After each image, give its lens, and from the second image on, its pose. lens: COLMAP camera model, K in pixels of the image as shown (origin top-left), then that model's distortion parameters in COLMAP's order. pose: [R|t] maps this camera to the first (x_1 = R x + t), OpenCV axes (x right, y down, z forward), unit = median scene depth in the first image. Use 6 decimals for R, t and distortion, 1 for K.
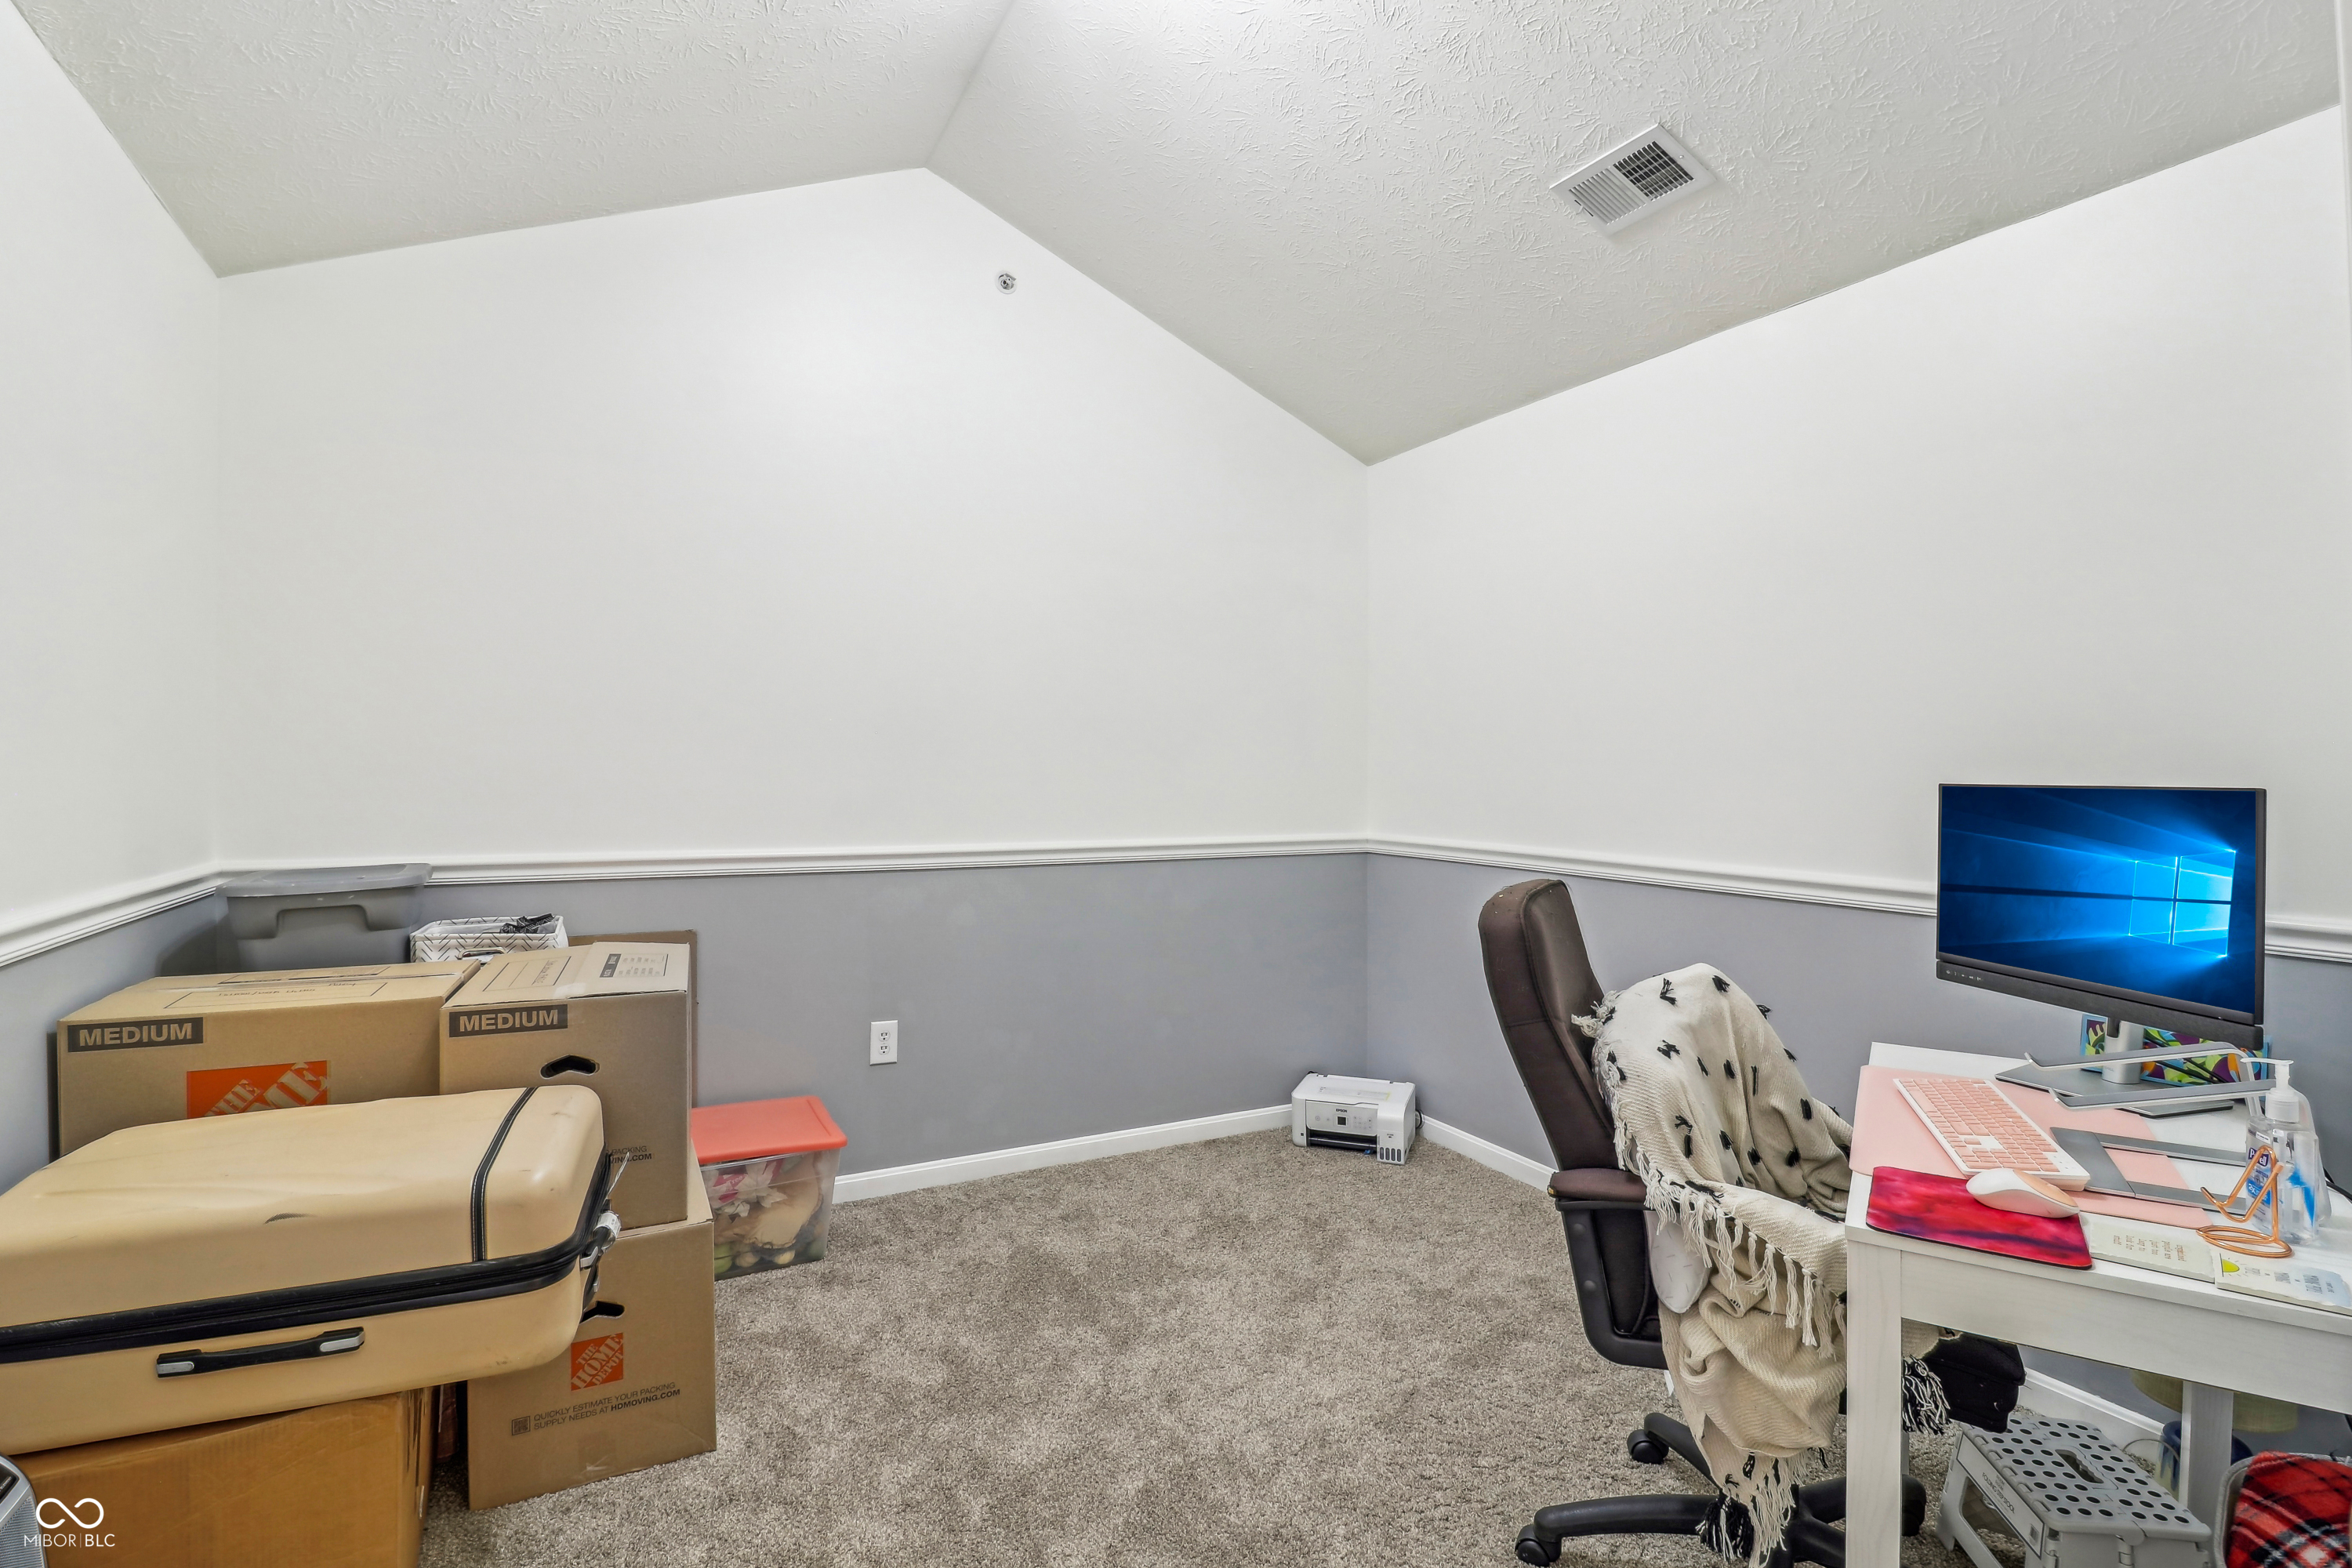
lens RADIAL K [[1097.1, 0, 1166.6], [0, 1097.1, 772.9], [0, 0, 1]] dist [-0.002049, -0.012893]
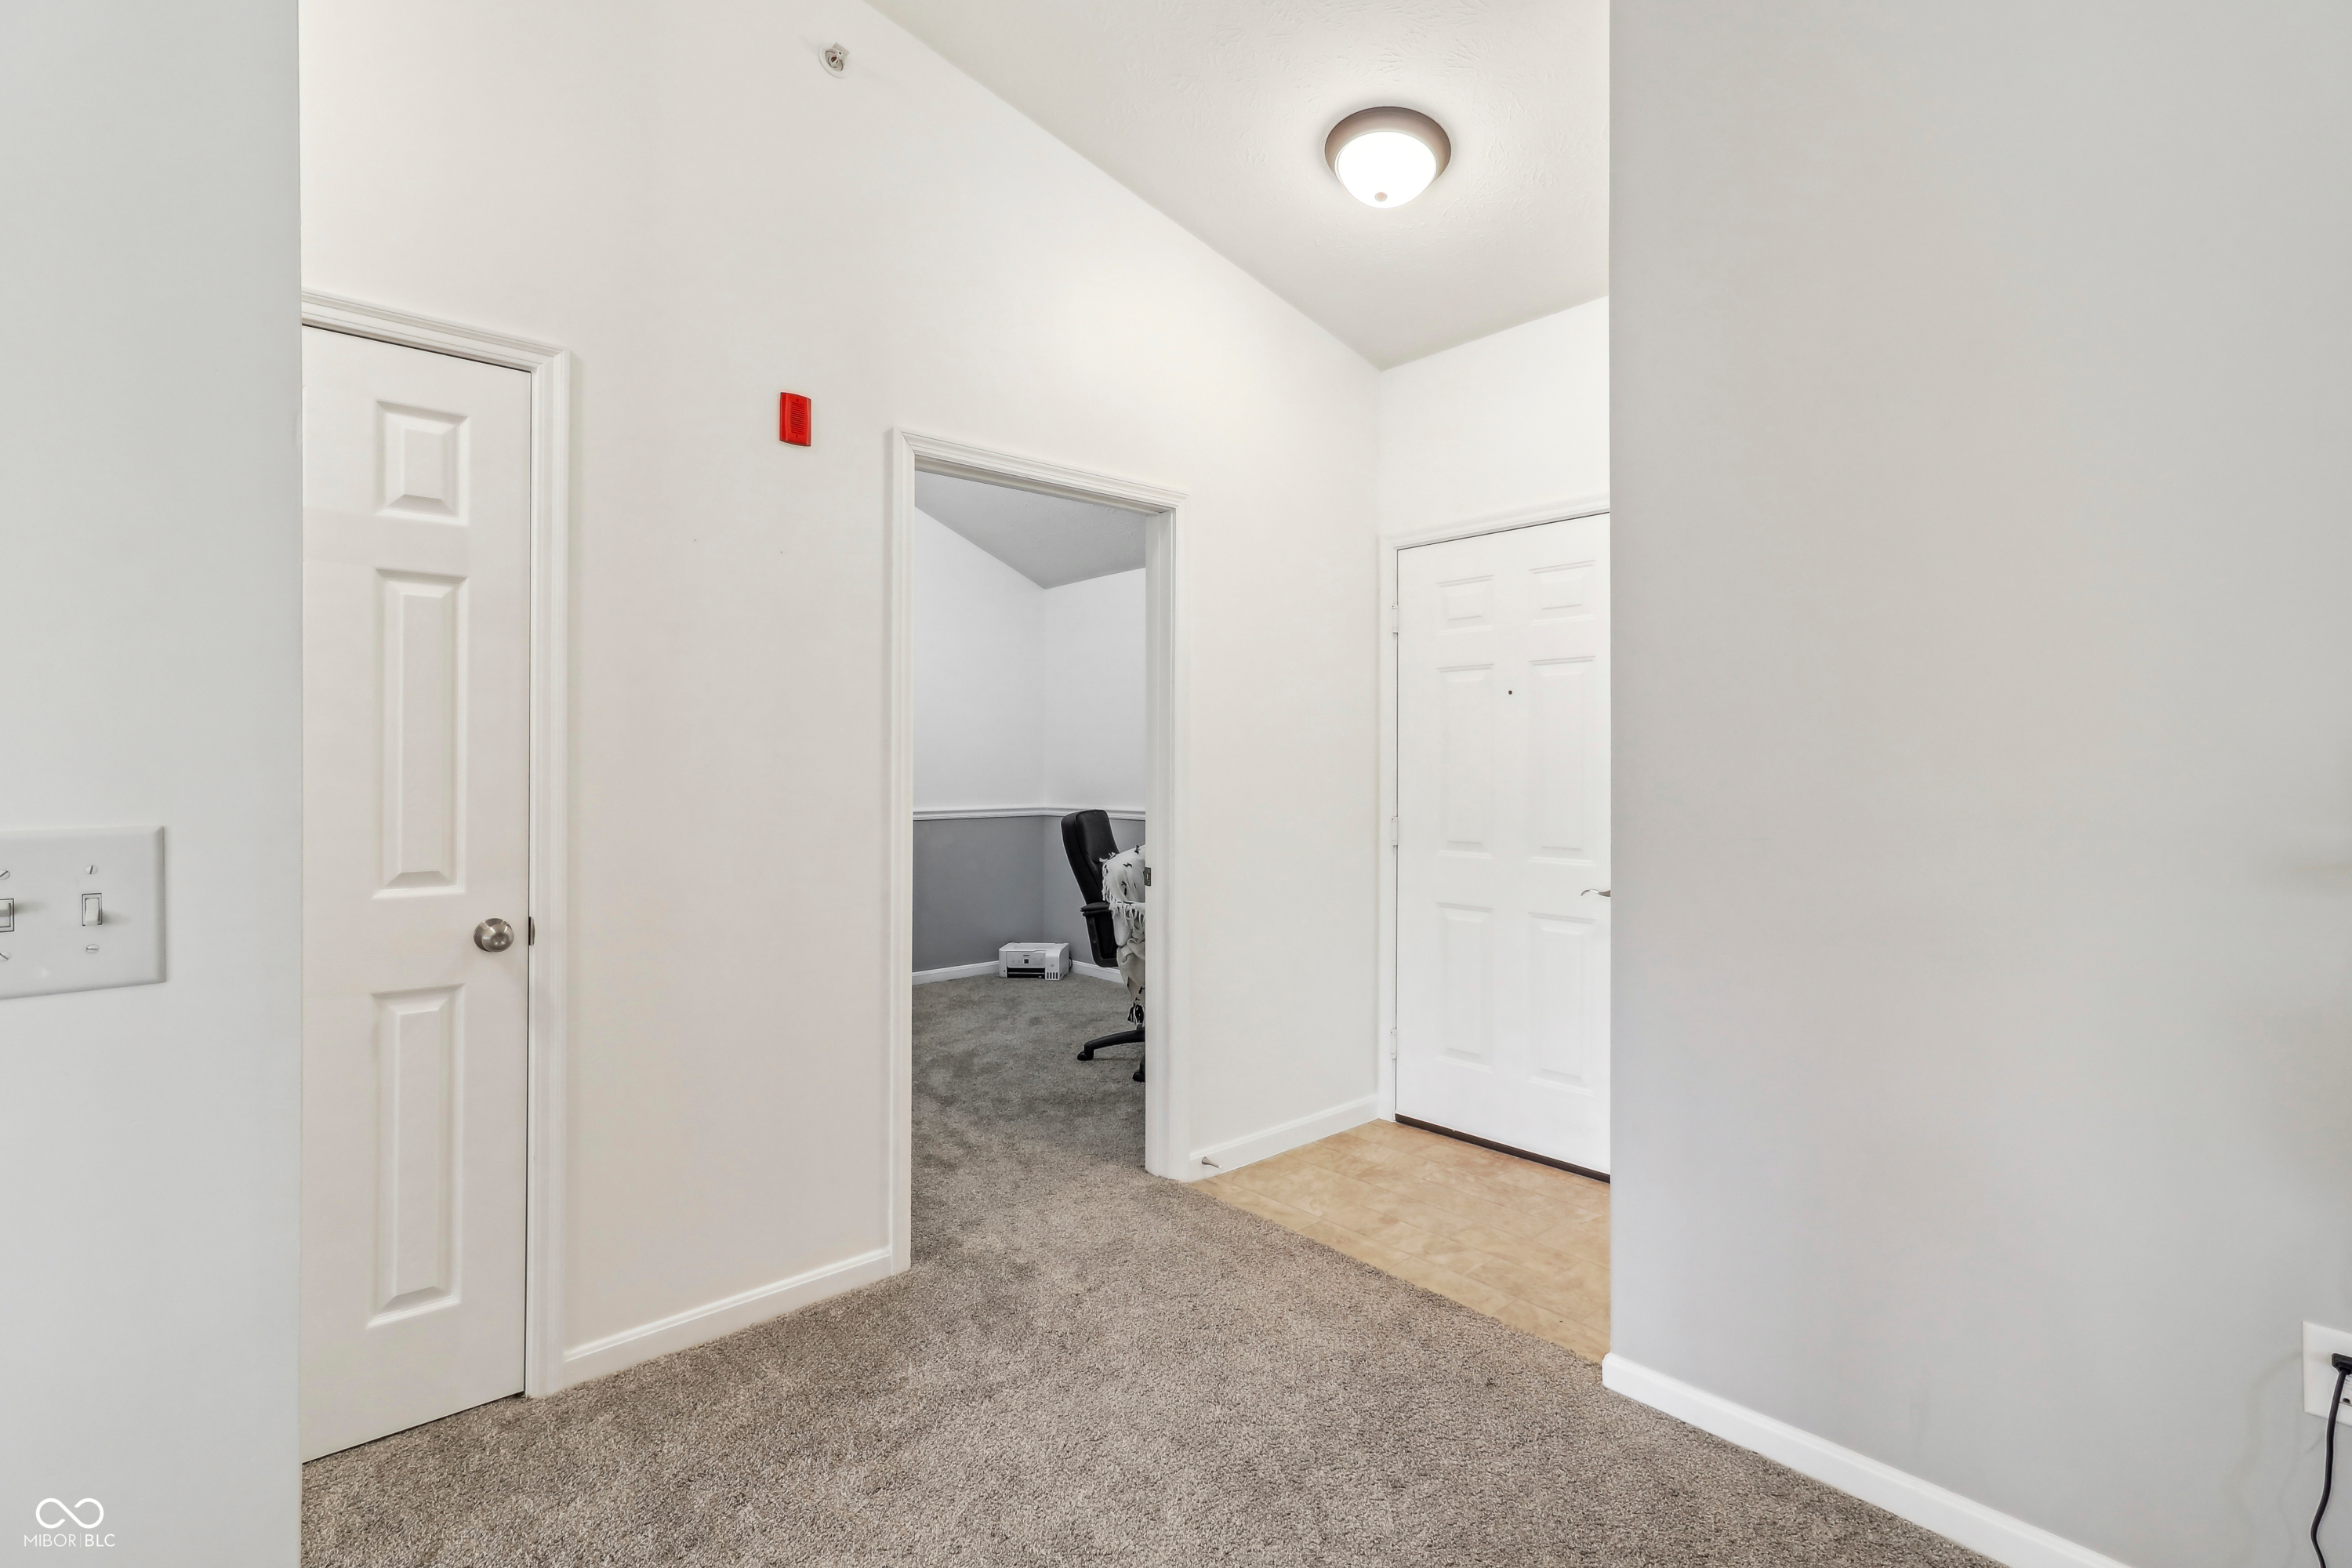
lens RADIAL K [[1097.1, 0, 1166.6], [0, 1097.1, 772.9], [0, 0, 1]] dist [-0.002049, -0.012893]
pose [[0.968005, 0.000865, 0.250931, -0.090814], [-0.000580, 0.999999, -0.001213, 0.011112], [-0.250932, 0.001029, 0.968004, -1.046939]]
